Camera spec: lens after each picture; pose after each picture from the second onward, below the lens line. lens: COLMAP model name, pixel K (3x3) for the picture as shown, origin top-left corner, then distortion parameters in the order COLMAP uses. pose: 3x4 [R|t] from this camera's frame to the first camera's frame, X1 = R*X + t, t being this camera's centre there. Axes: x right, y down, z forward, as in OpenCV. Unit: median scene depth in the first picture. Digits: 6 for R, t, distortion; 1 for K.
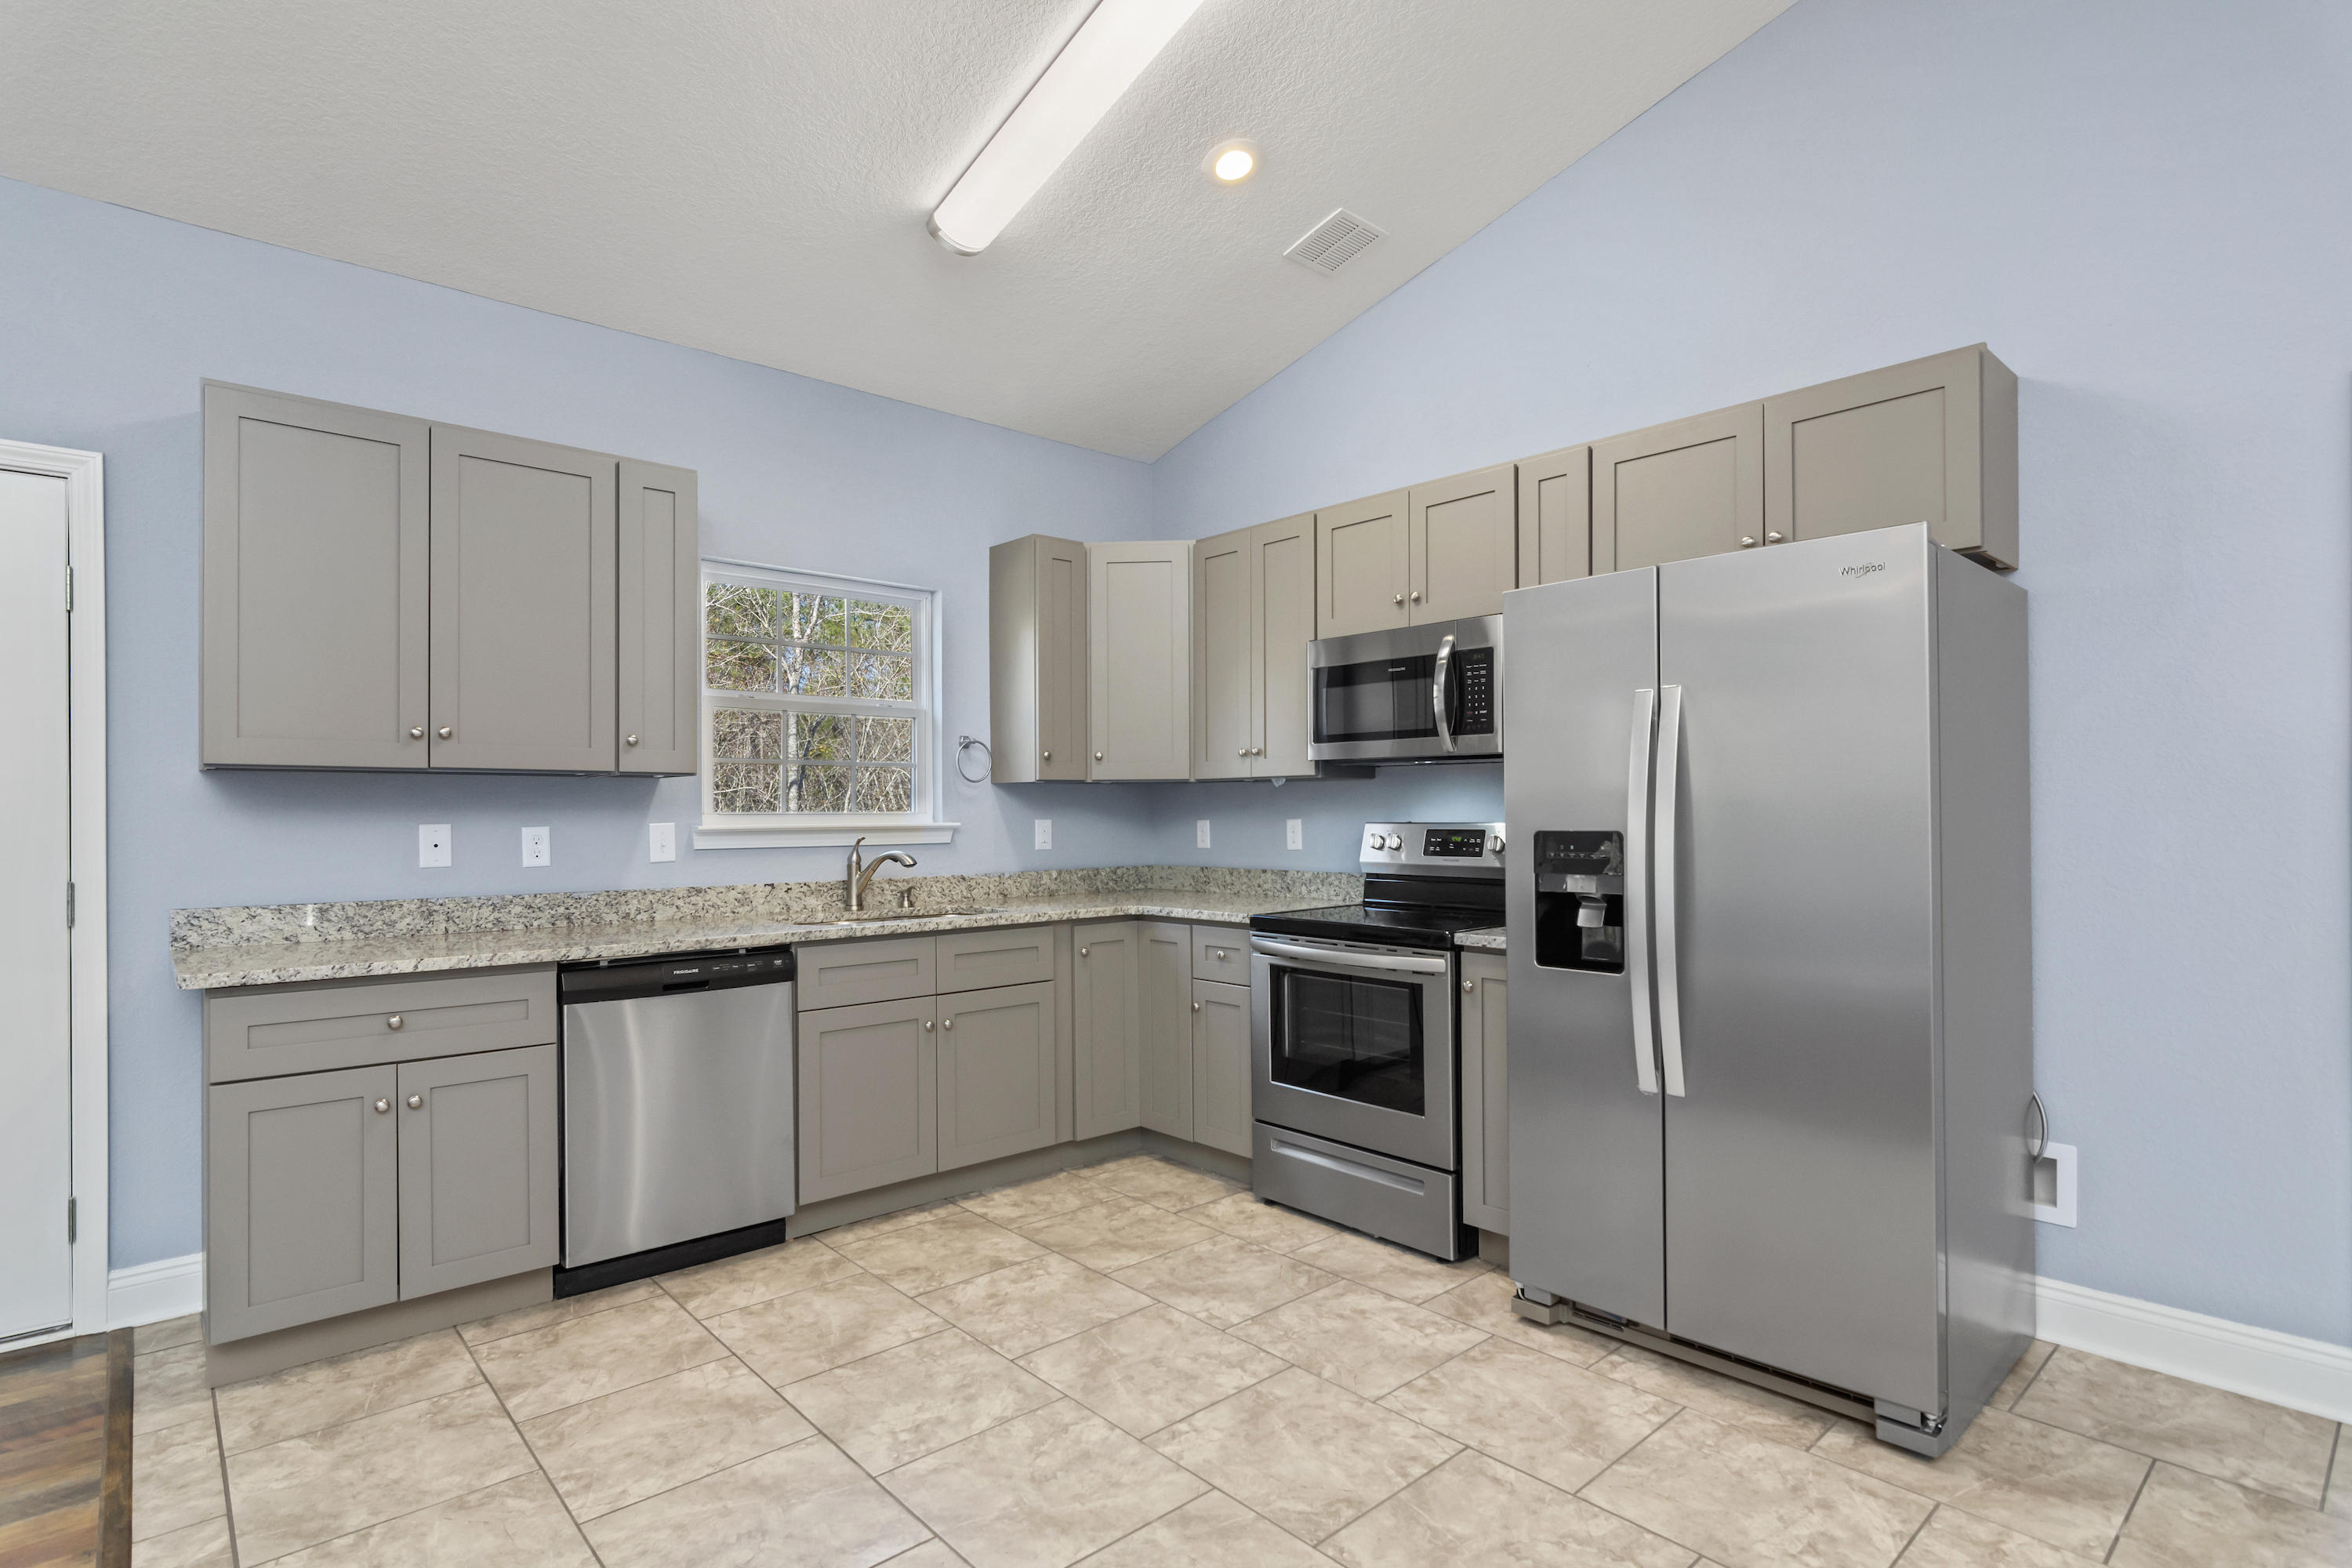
lens RADIAL K [[1168.6, 0, 1169.3], [0, 1168.6, 800.4], [0, 0, 1]] dist [-0.005399, 0.001712]
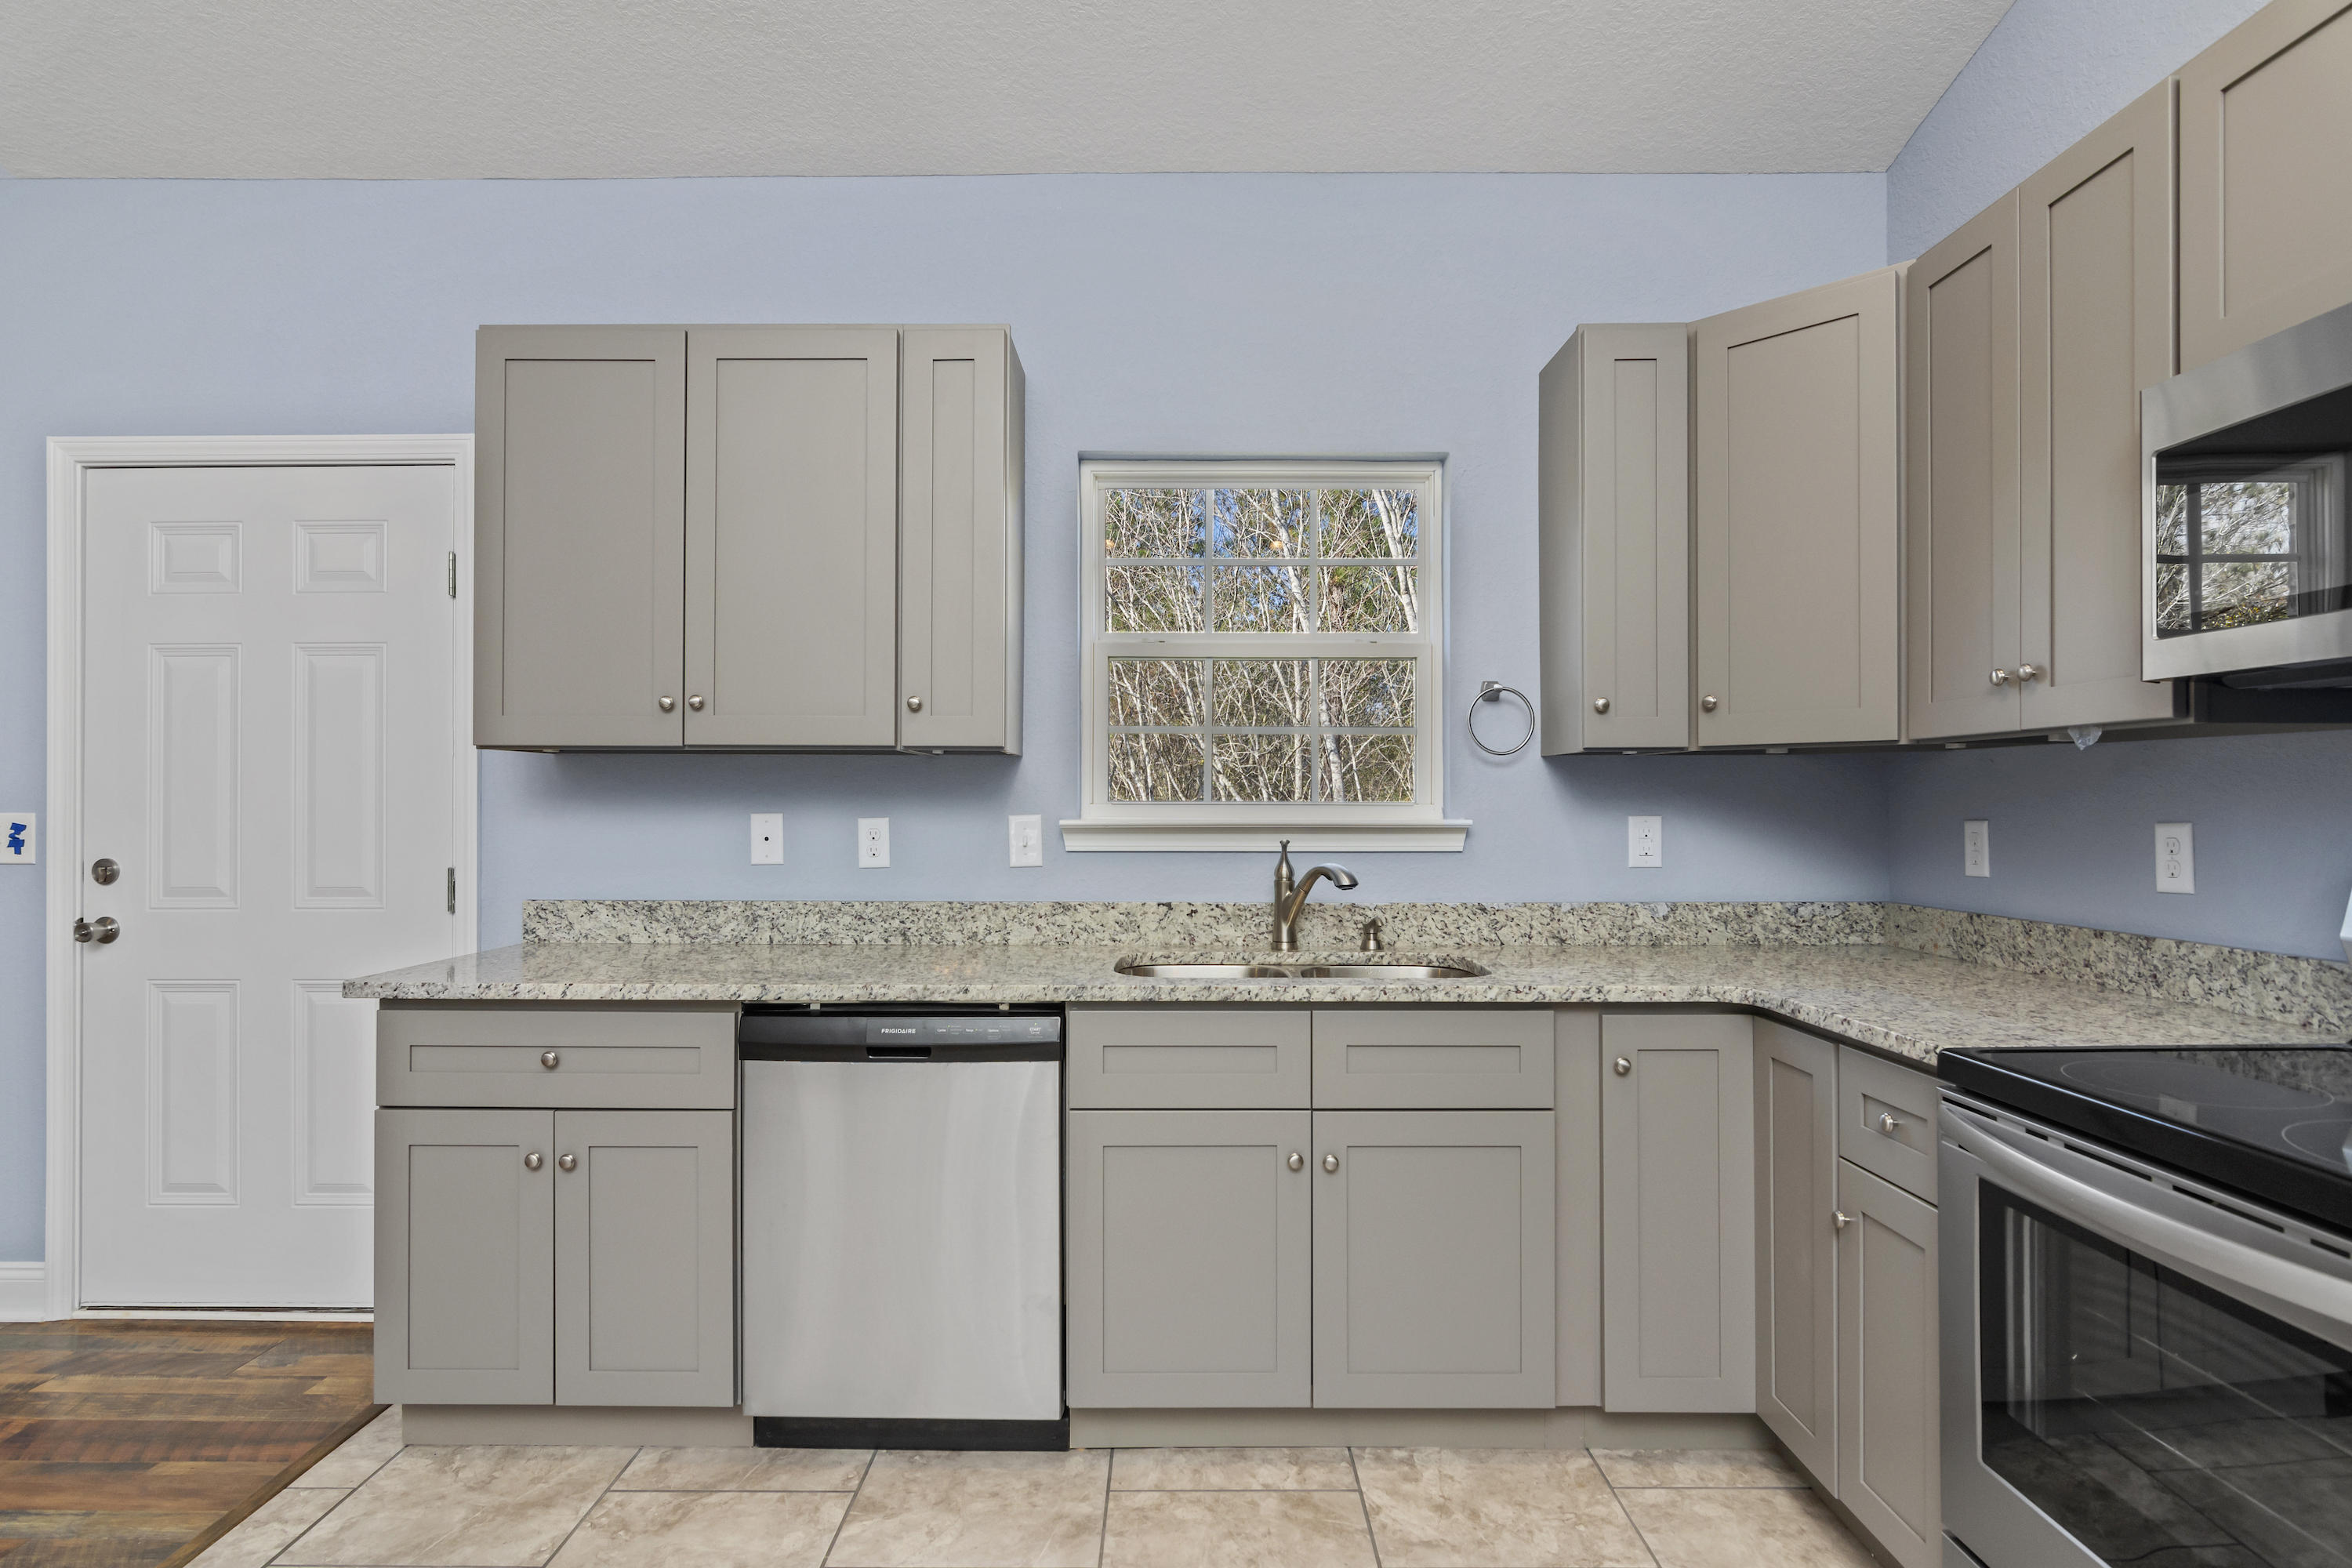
lens RADIAL K [[1199.8, 0, 1172.3], [0, 1199.8, 797.0], [0, 0, 1]] dist [-0.001572, -0.001909]
pose [[0.744141, 0.002452, -0.668018, 0.164611], [0.001594, 0.999984, 0.005446, 0.003886], [0.668021, -0.005118, 0.744125, 0.523614]]
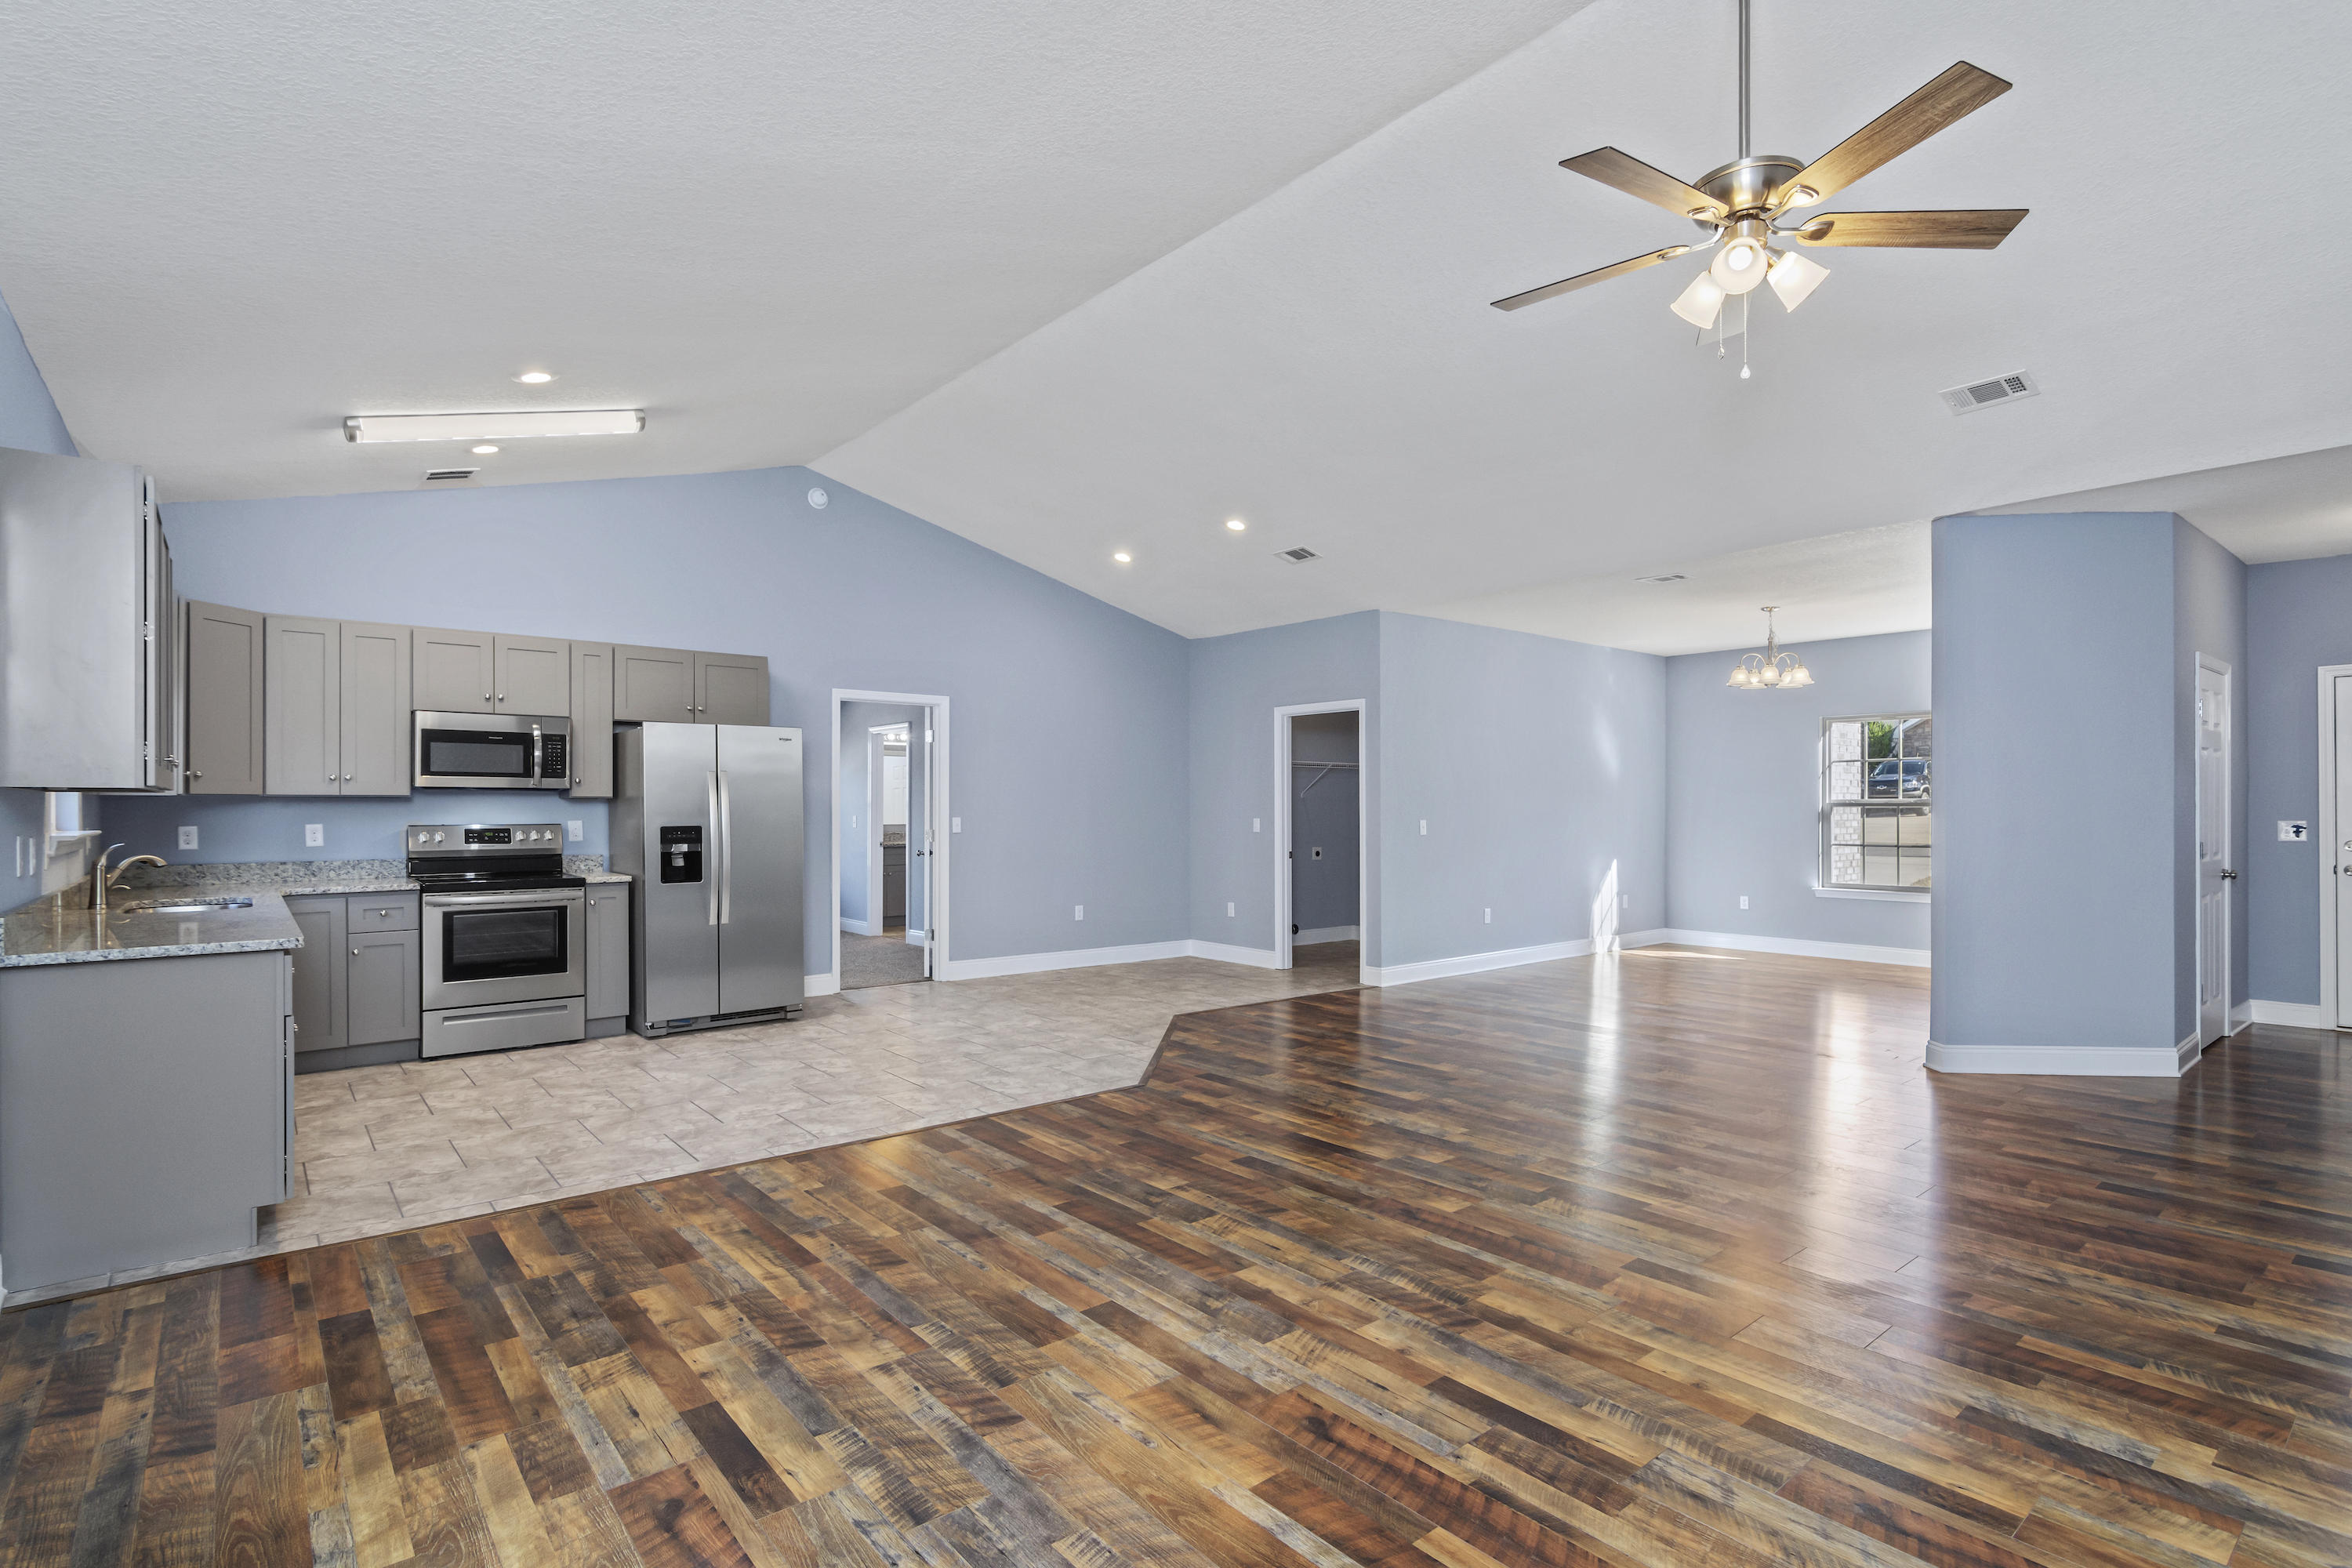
lens RADIAL K [[1134.3, 0, 1178.1], [0, 1134.3, 813.8], [0, 0, 1]] dist [-0.004386, 0.003815]
pose [[0.031512, -0.001040, 0.999503, -1.556983], [-0.009961, 0.999949, 0.001355, -0.010332], [-0.999454, -0.009999, 0.031500, -0.088088]]
